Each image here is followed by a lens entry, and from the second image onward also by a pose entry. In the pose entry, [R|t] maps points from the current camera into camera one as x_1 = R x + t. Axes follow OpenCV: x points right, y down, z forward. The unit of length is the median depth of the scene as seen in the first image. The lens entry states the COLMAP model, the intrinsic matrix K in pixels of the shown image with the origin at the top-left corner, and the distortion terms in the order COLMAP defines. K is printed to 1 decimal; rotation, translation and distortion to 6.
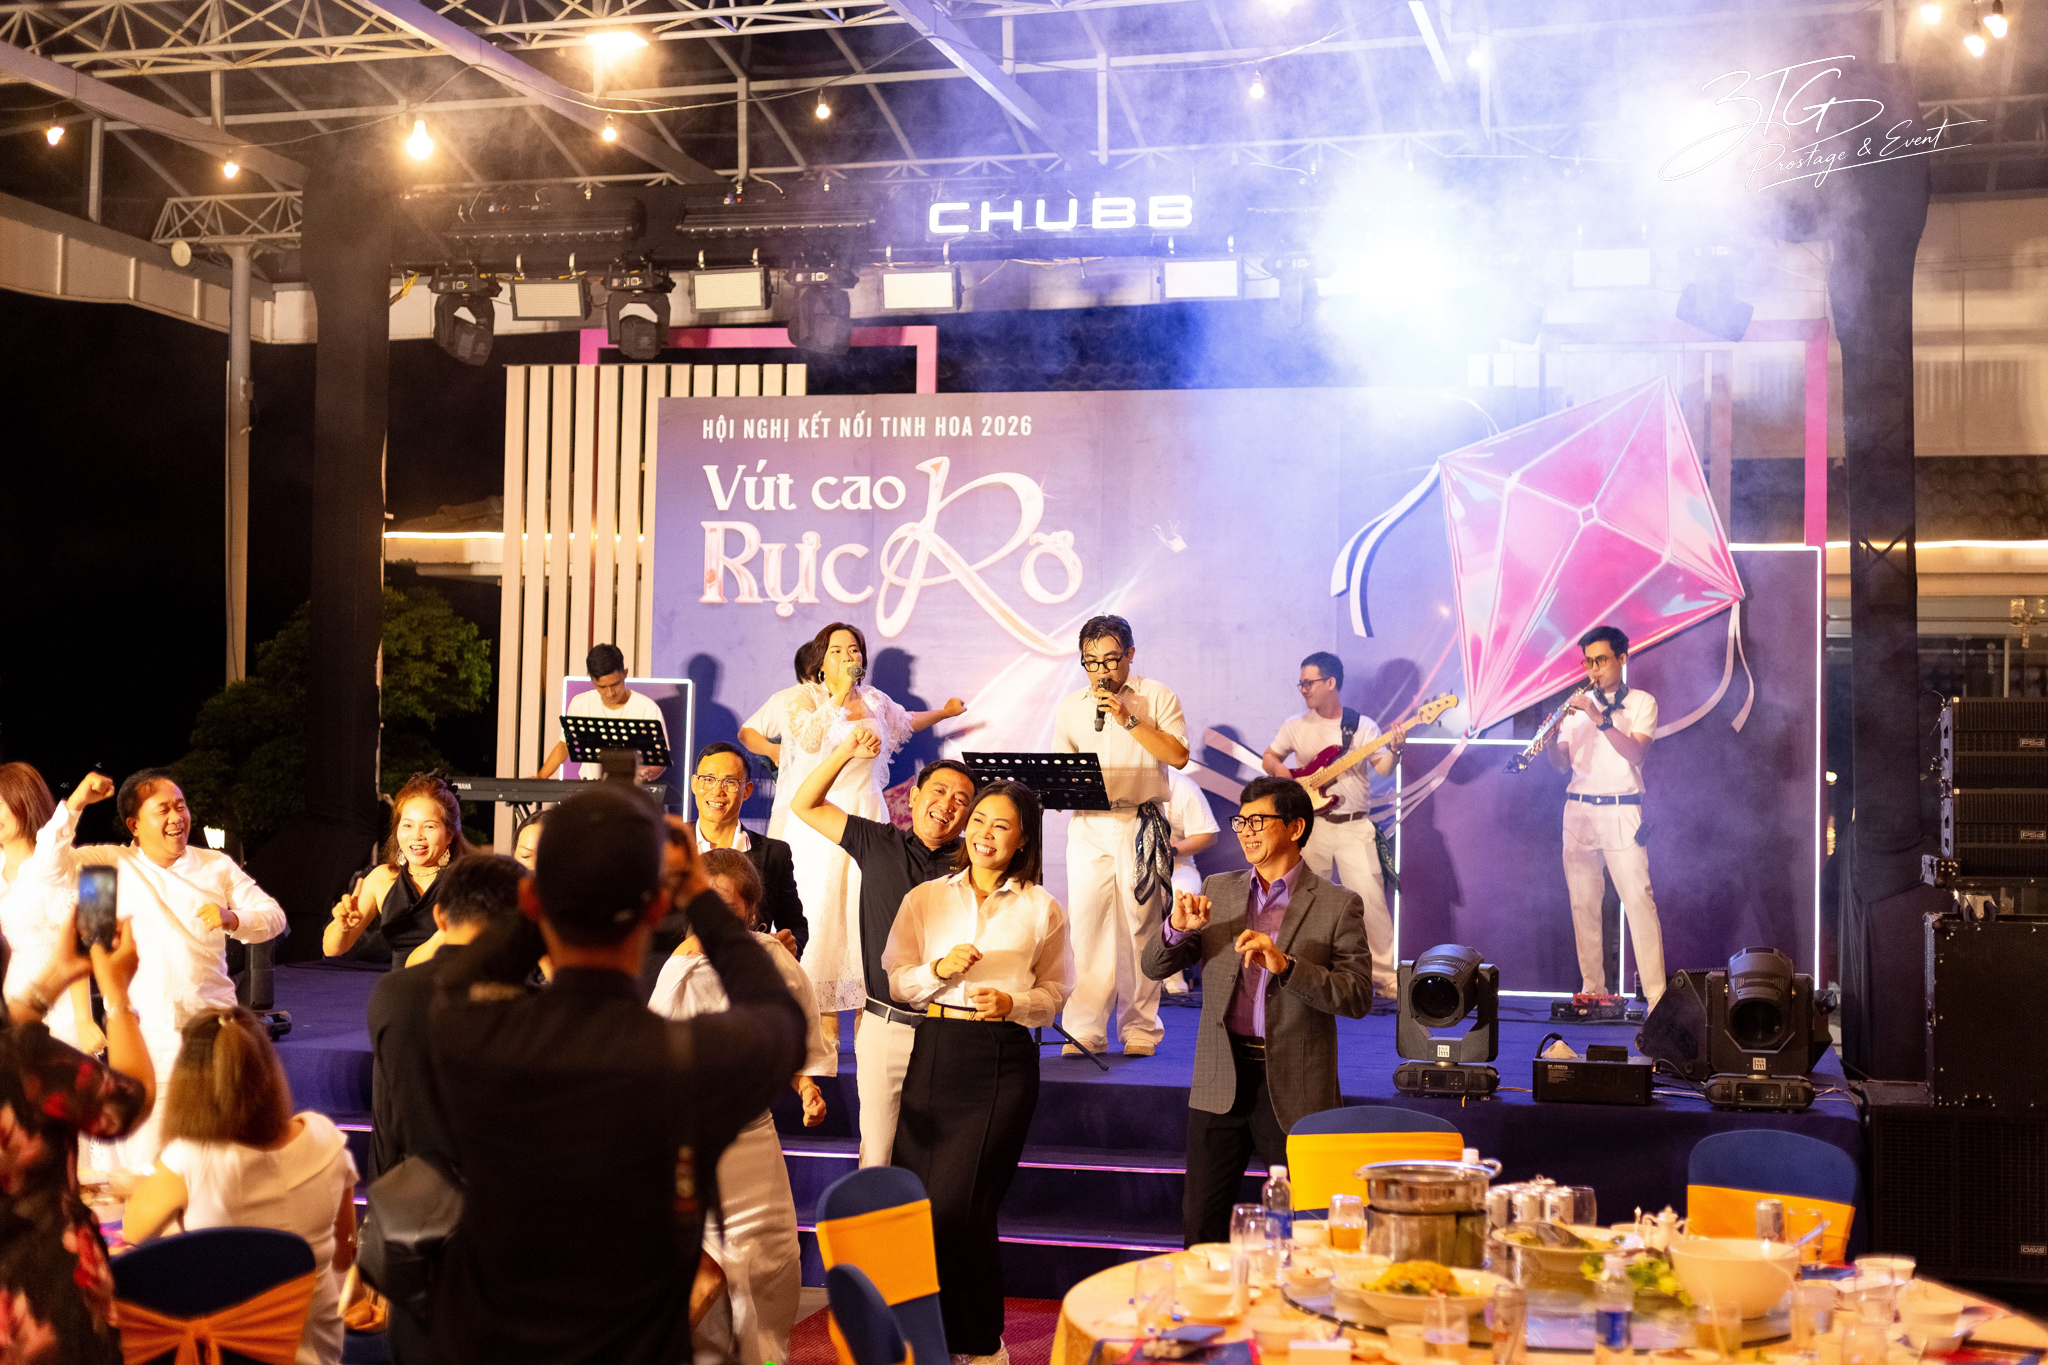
lens RADIAL K [[2941.5, 0, 1029.2], [0, 2941.5, 676.7], [0, 0, 1]] dist [-0.000749, -0.036886]
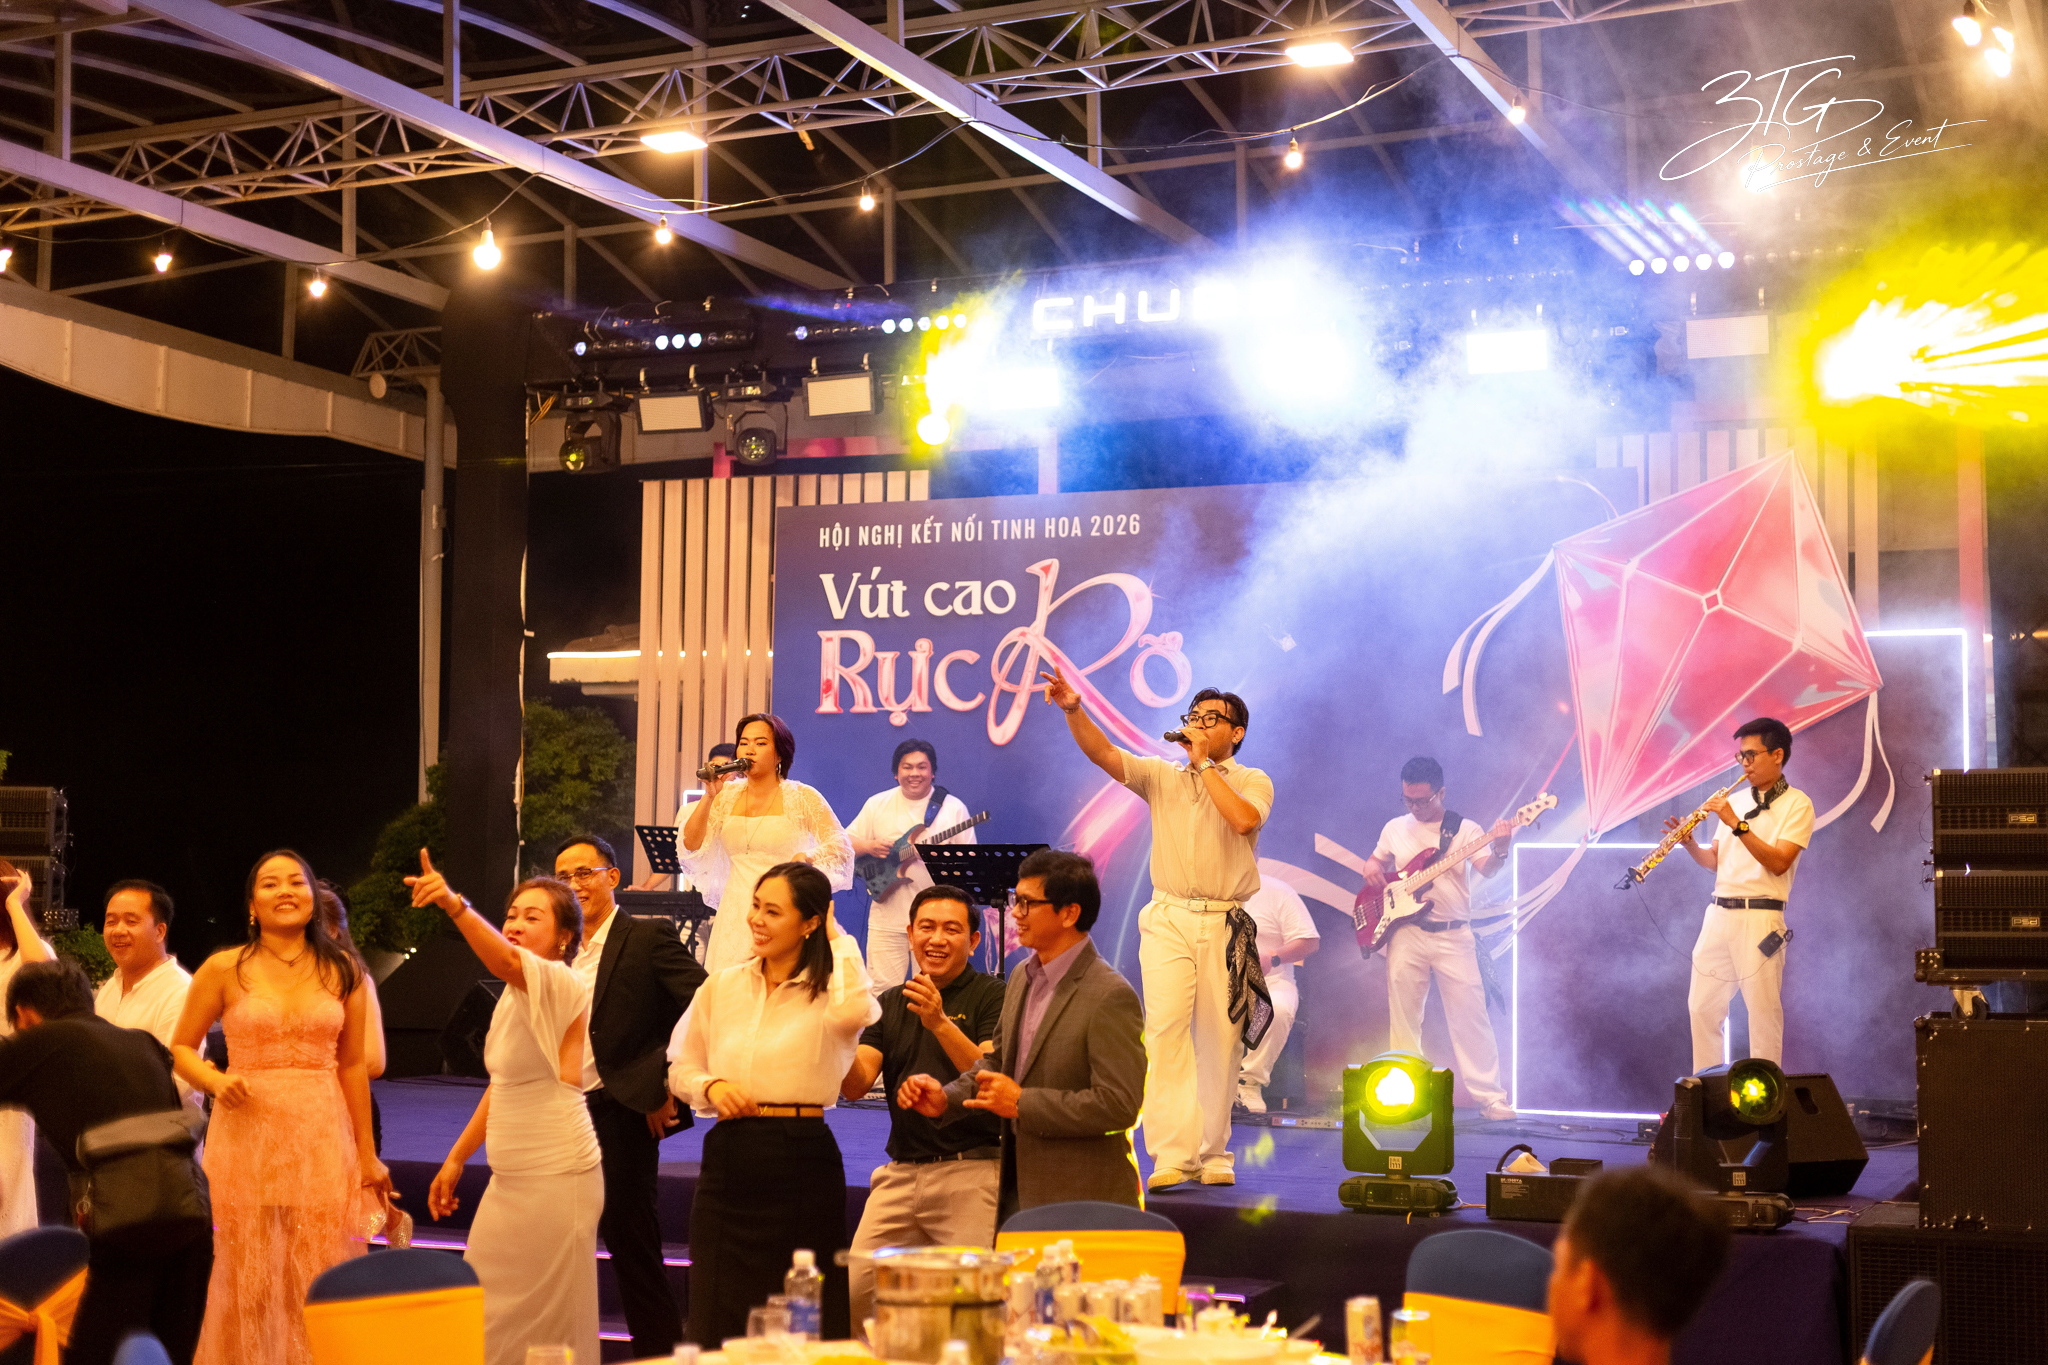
lens RADIAL K [[2941.5, 0, 1029.2], [0, 2941.5, 676.7], [0, 0, 1]] dist [-0.000749, -0.036886]
pose [[0.987073, -0.017172, -0.159349, 0.117656], [0.008976, 0.998606, -0.052011, 0.014627], [0.160020, 0.049908, 0.985851, 0.043299]]
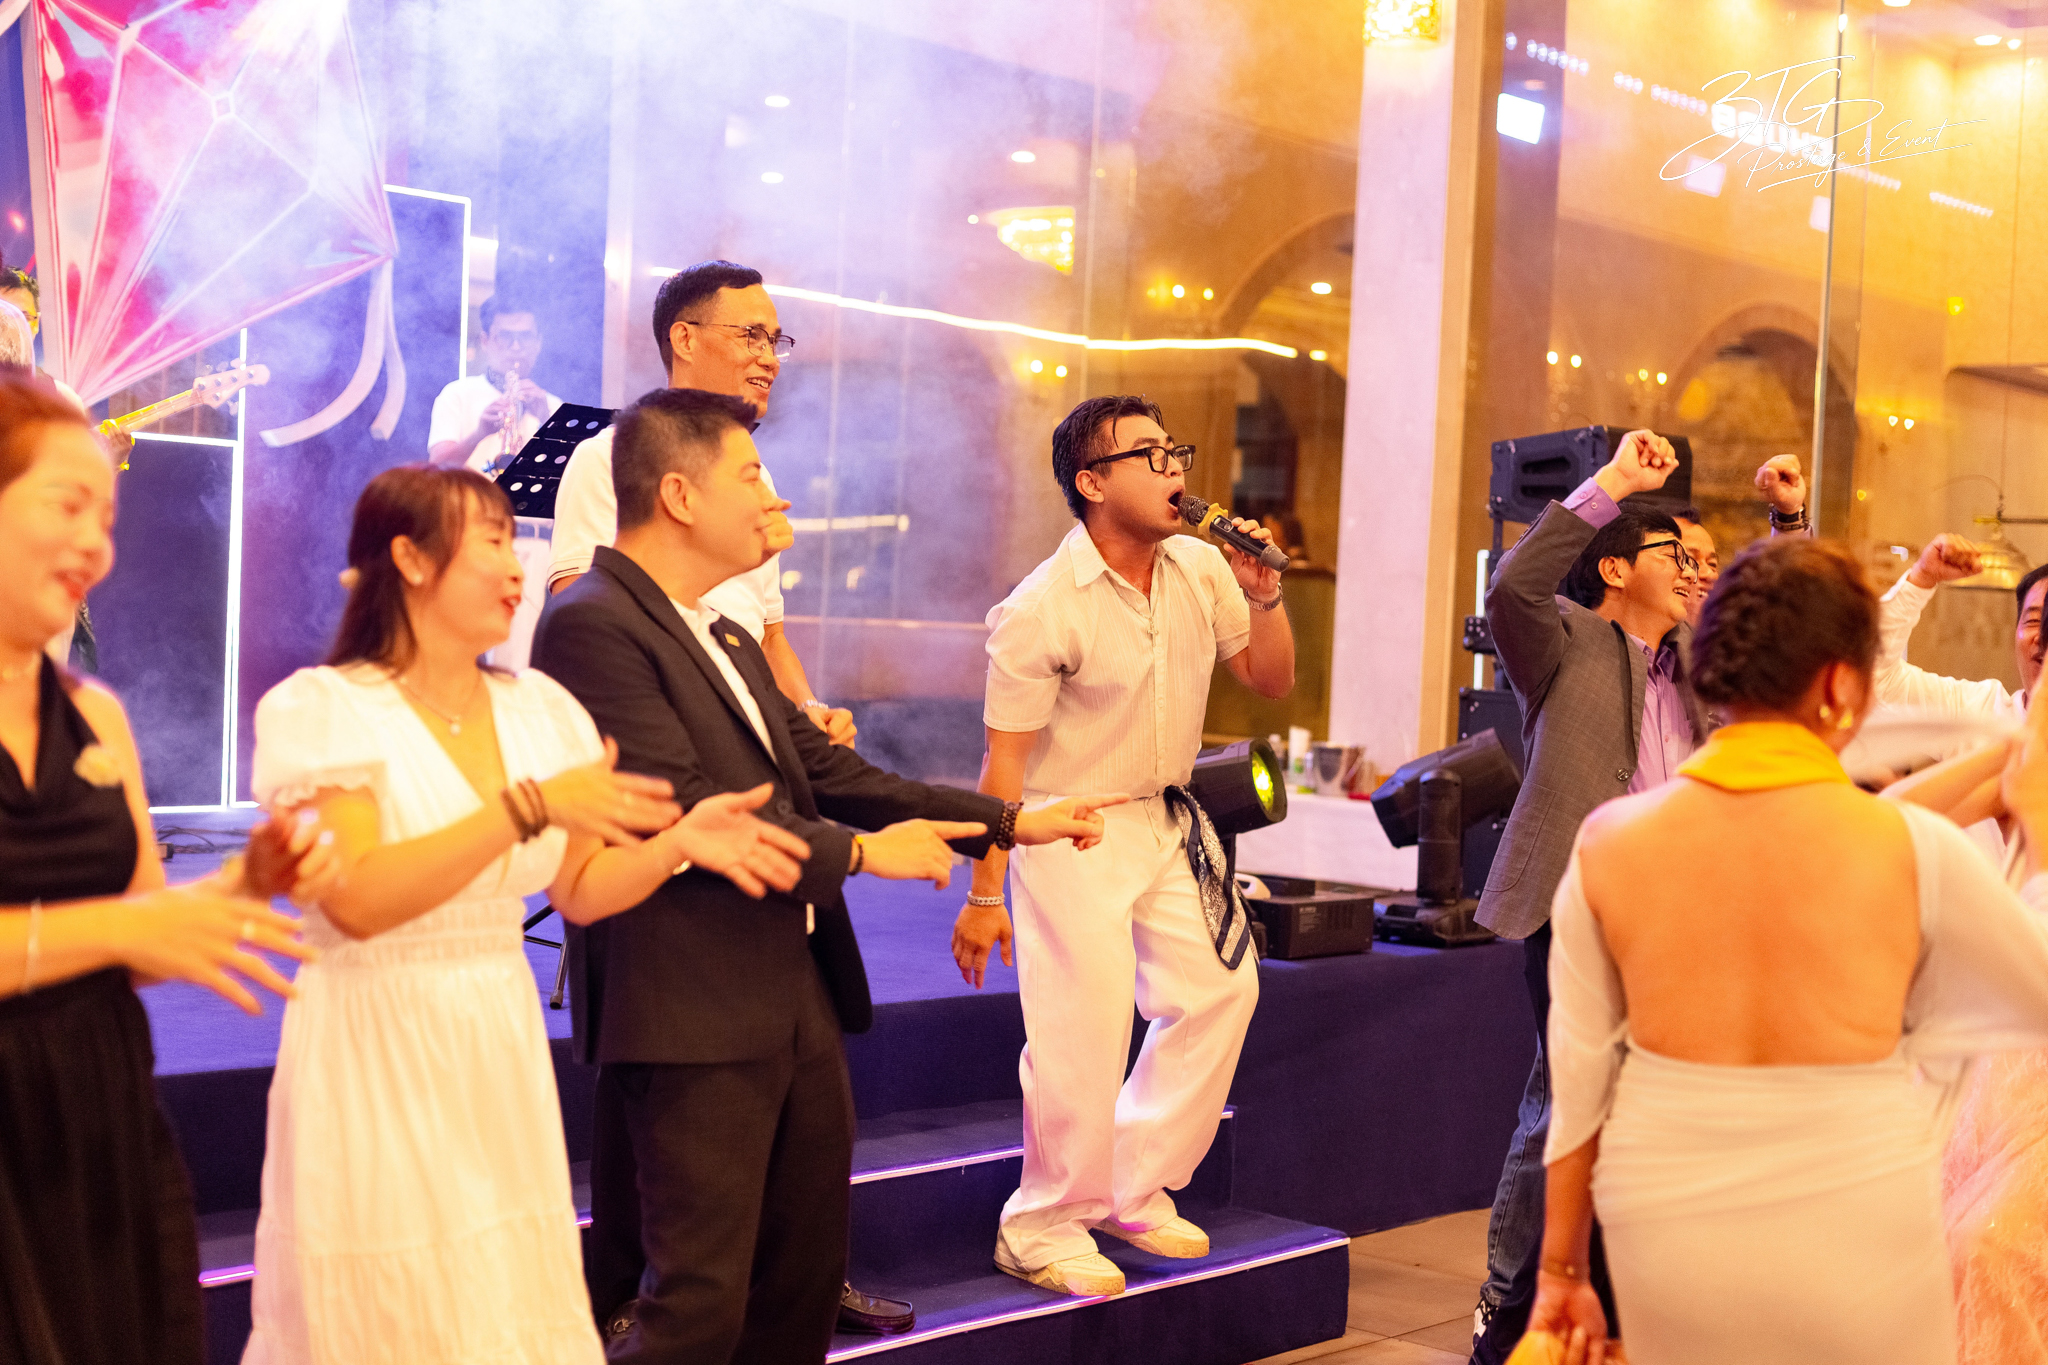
lens RADIAL K [[2956.0, 0, 1088.6], [0, 2956.0, 682.9], [0, 0, 1]] dist [-0.004124, -0.075722]
pose [[0.439647, -0.020817, 0.897930, -0.318424], [-0.077540, 0.995119, 0.061035, 0.019276], [-0.894817, -0.096459, 0.435887, 0.484215]]
